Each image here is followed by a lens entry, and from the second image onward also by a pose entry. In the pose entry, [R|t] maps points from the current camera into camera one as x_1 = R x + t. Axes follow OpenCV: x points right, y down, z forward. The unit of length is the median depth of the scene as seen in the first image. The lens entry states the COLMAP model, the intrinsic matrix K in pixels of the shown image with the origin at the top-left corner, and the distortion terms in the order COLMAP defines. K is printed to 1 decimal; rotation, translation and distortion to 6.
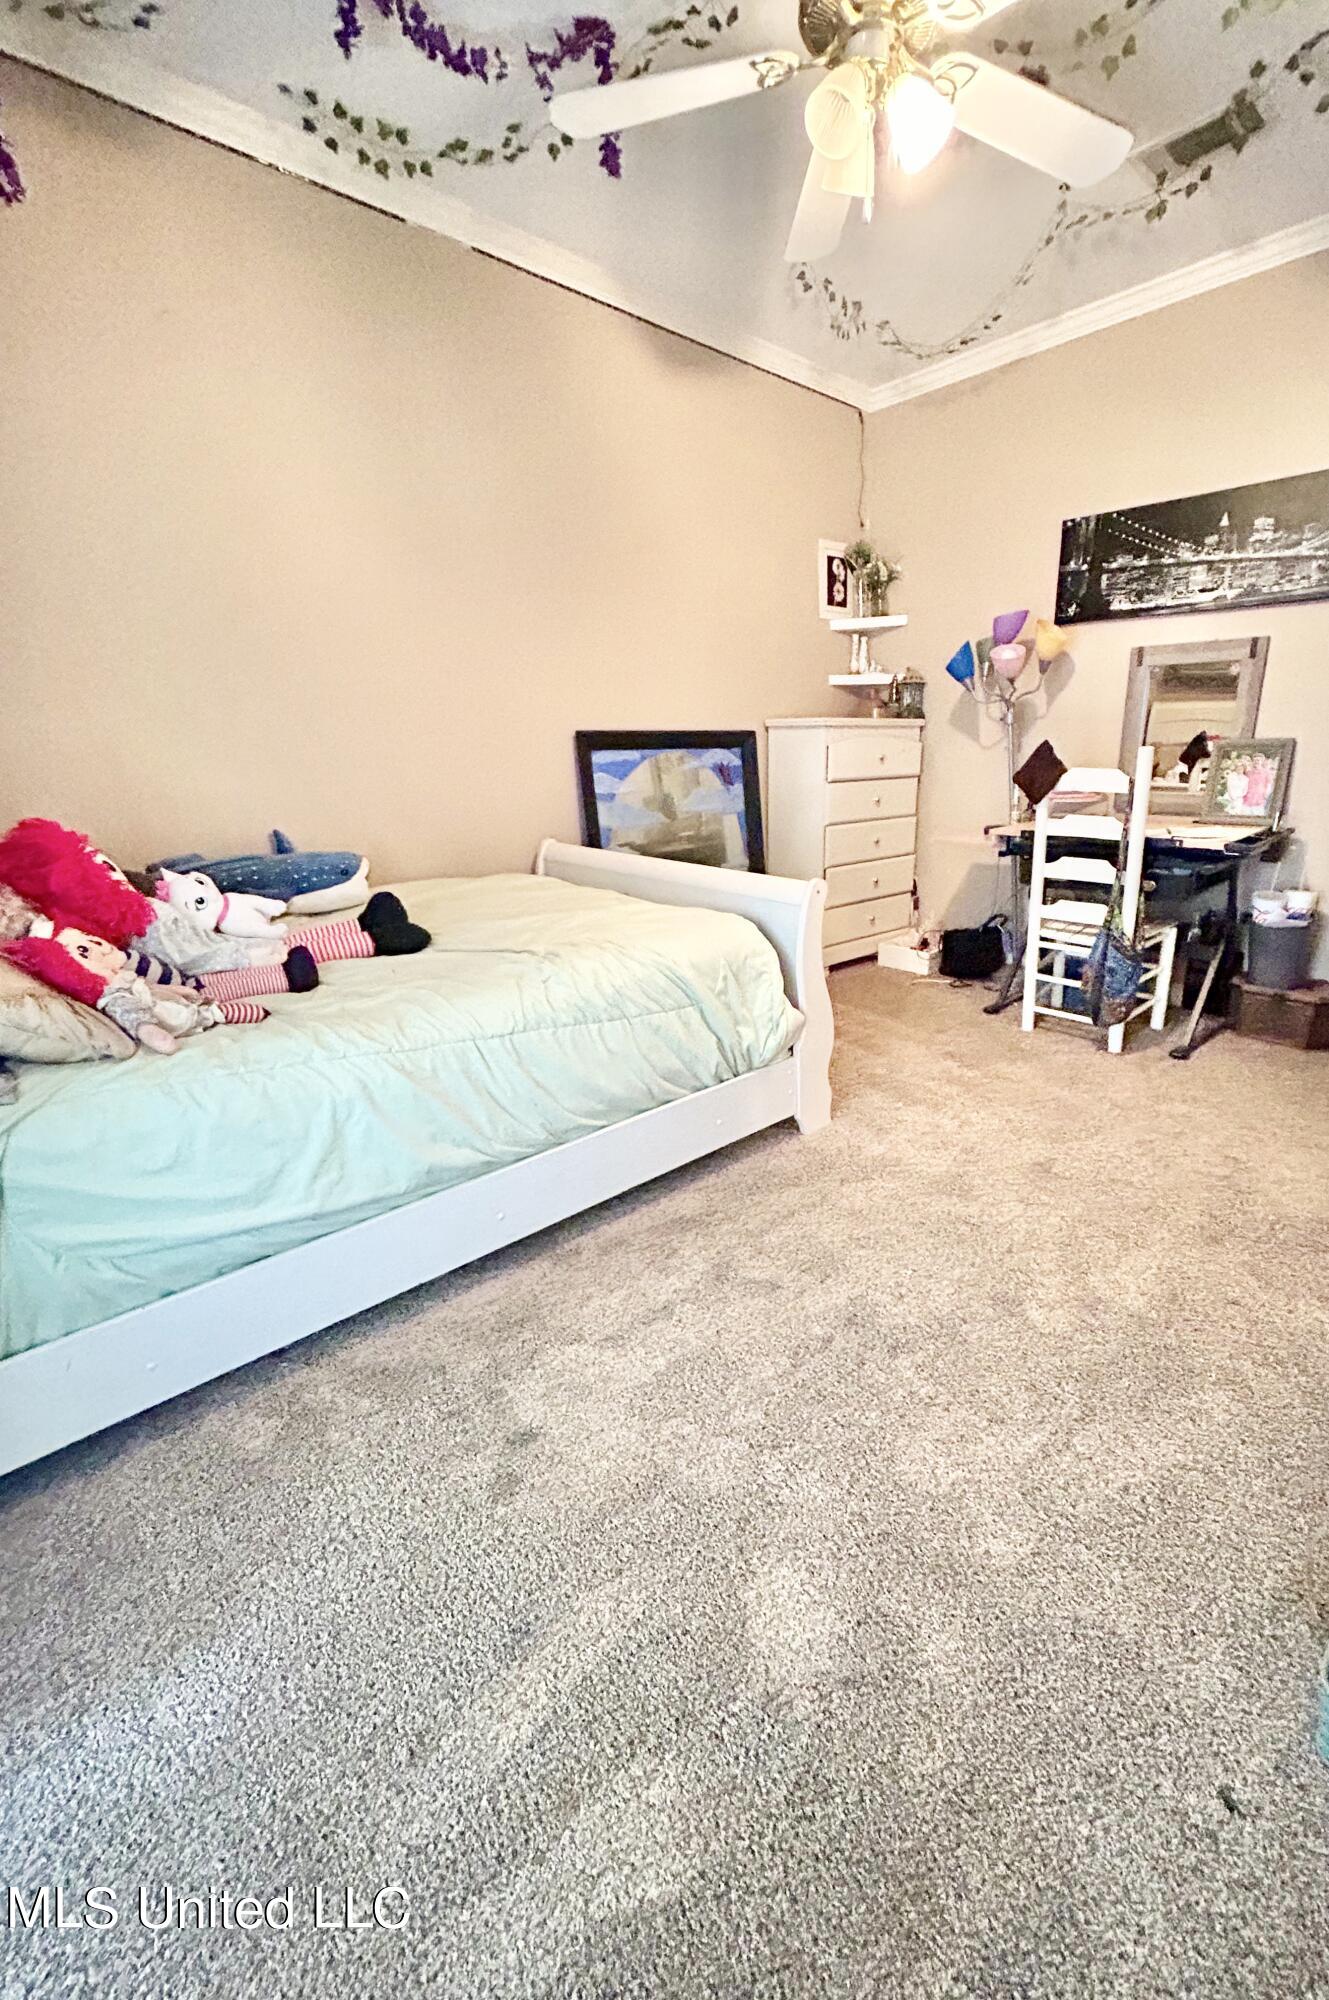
lens RADIAL K [[811.4, 0, 664.5], [0, 811.4, 1000.0], [0, 0, 1]] dist [0.001814, 0.000083]
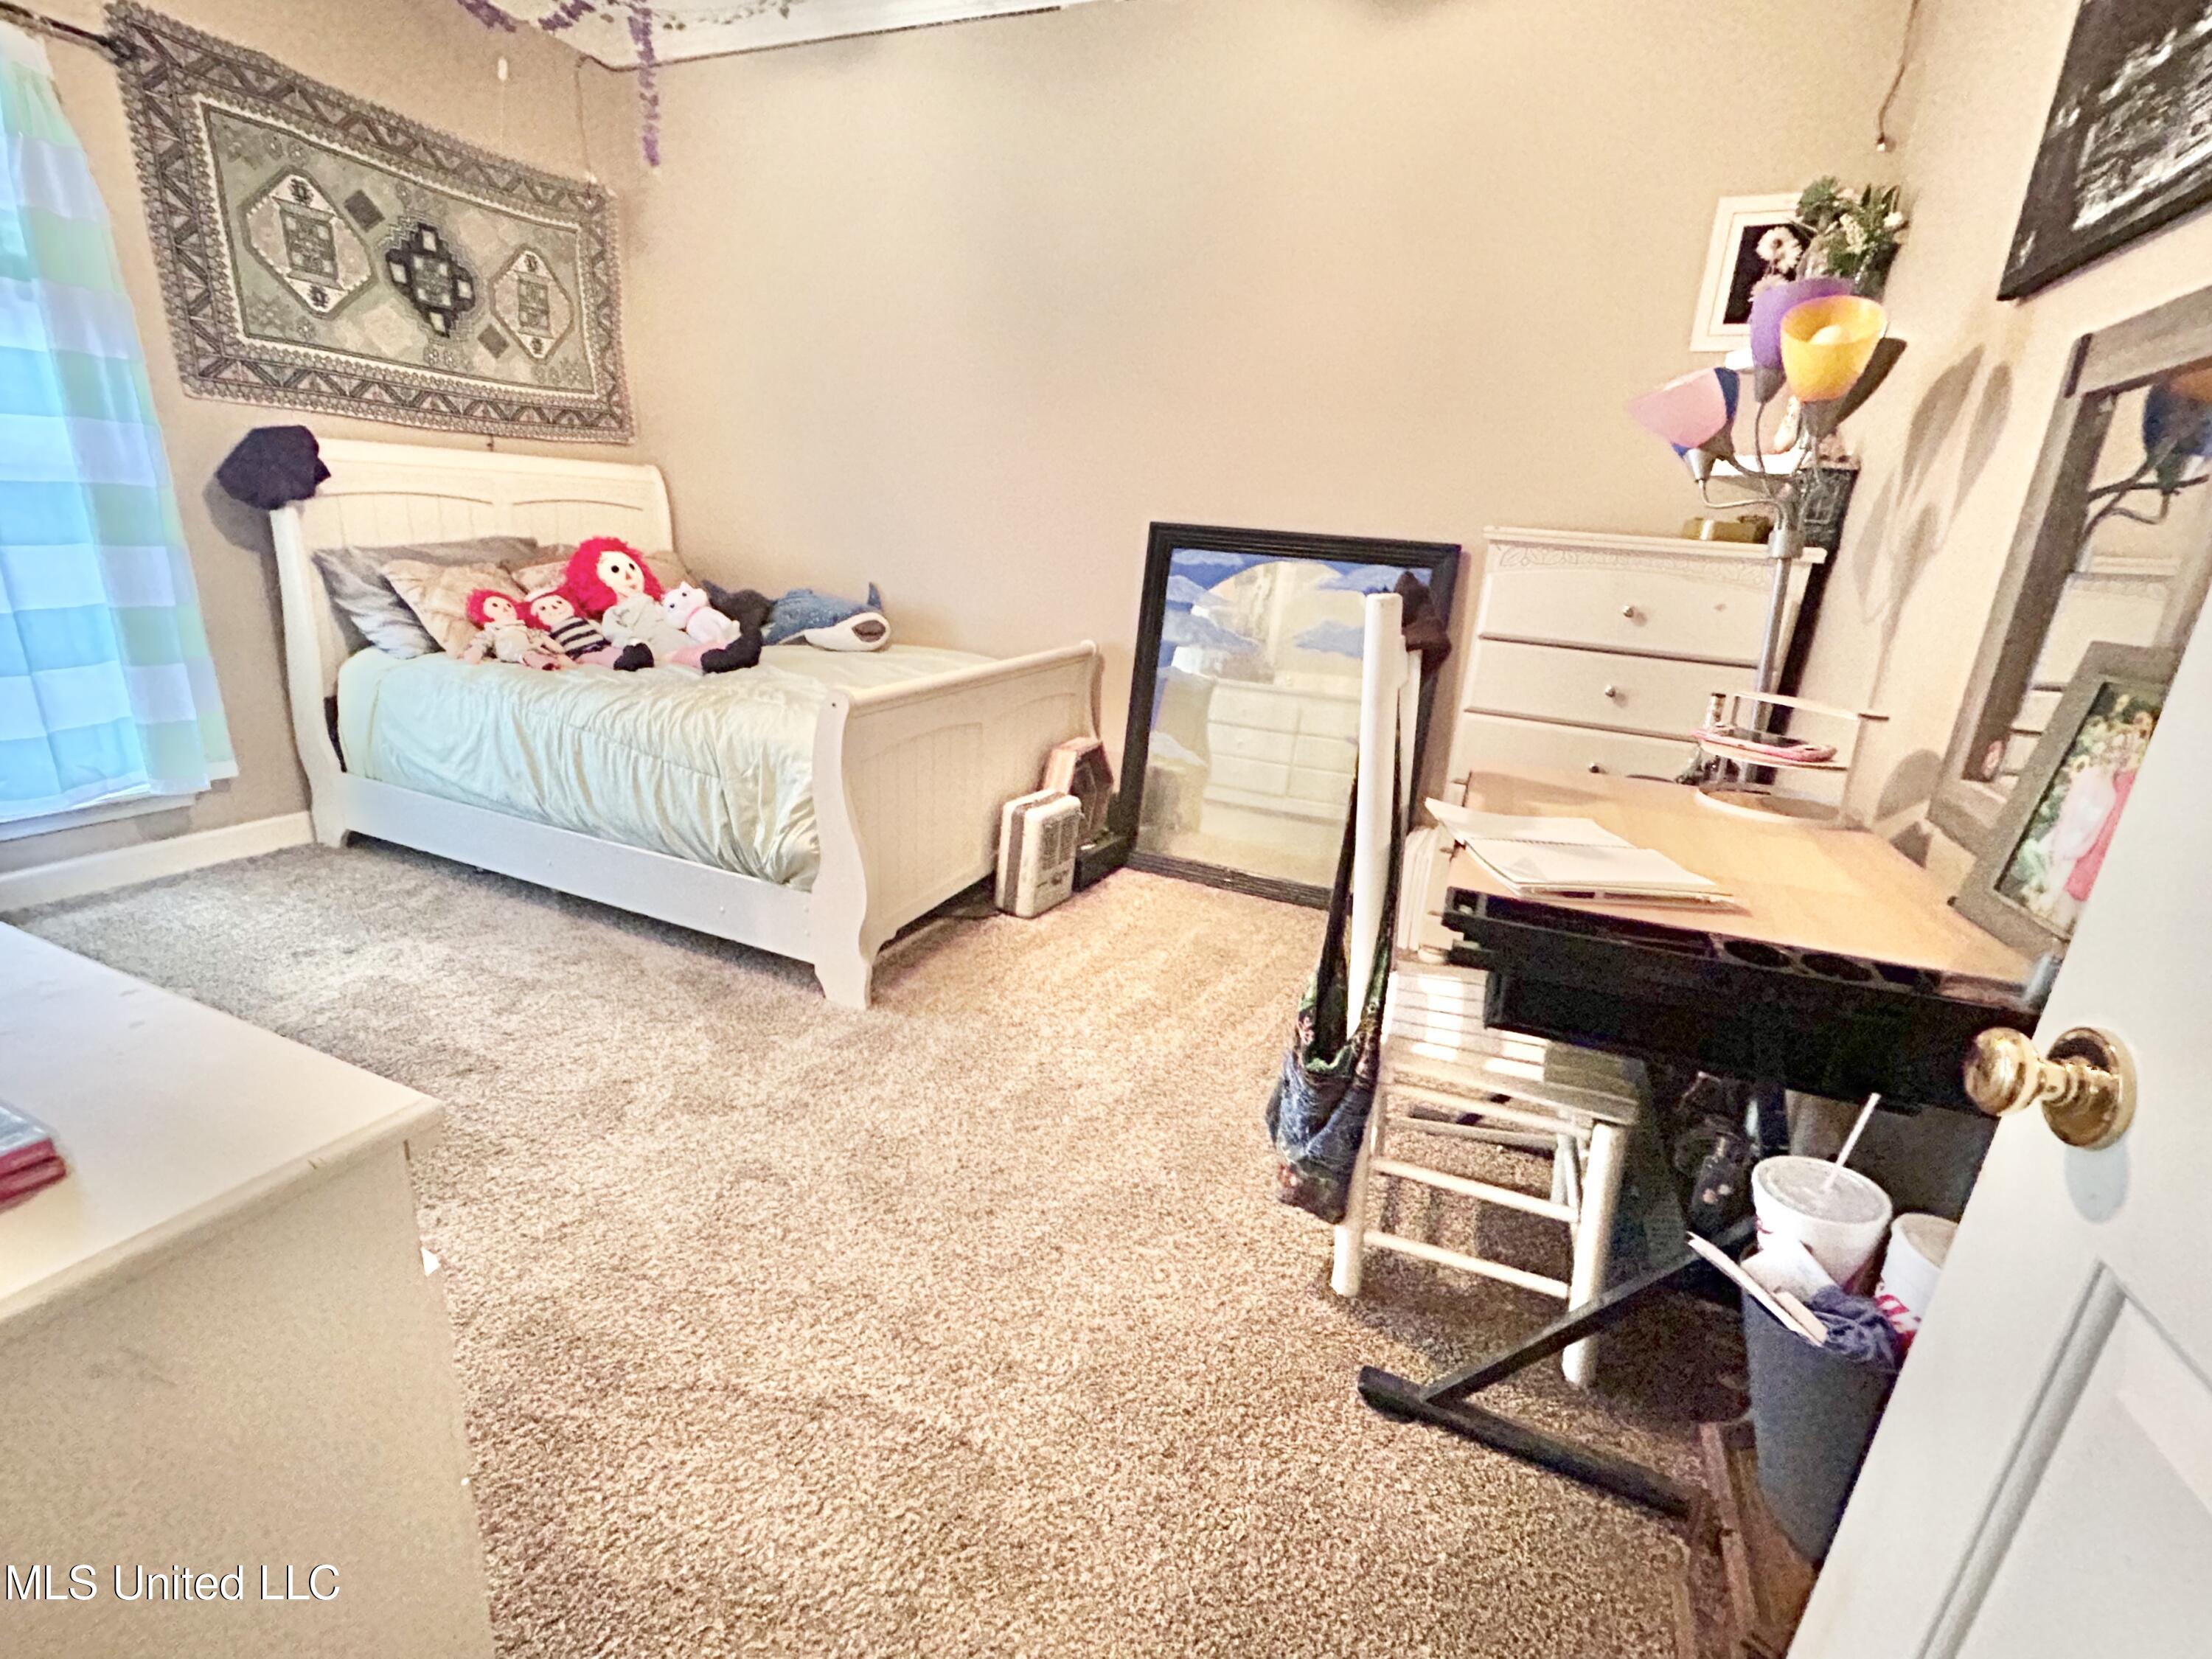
lens RADIAL K [[888.7, 0, 1106.0], [0, 888.7, 829.5], [0, 0, 1]] dist [-0.001640, -0.000134]
pose [[0.452258, 0.329818, -0.828664, 0.712972], [-0.344328, 0.921646, 0.178903, -0.178543], [0.822740, 0.204422, 0.530387, 0.514310]]
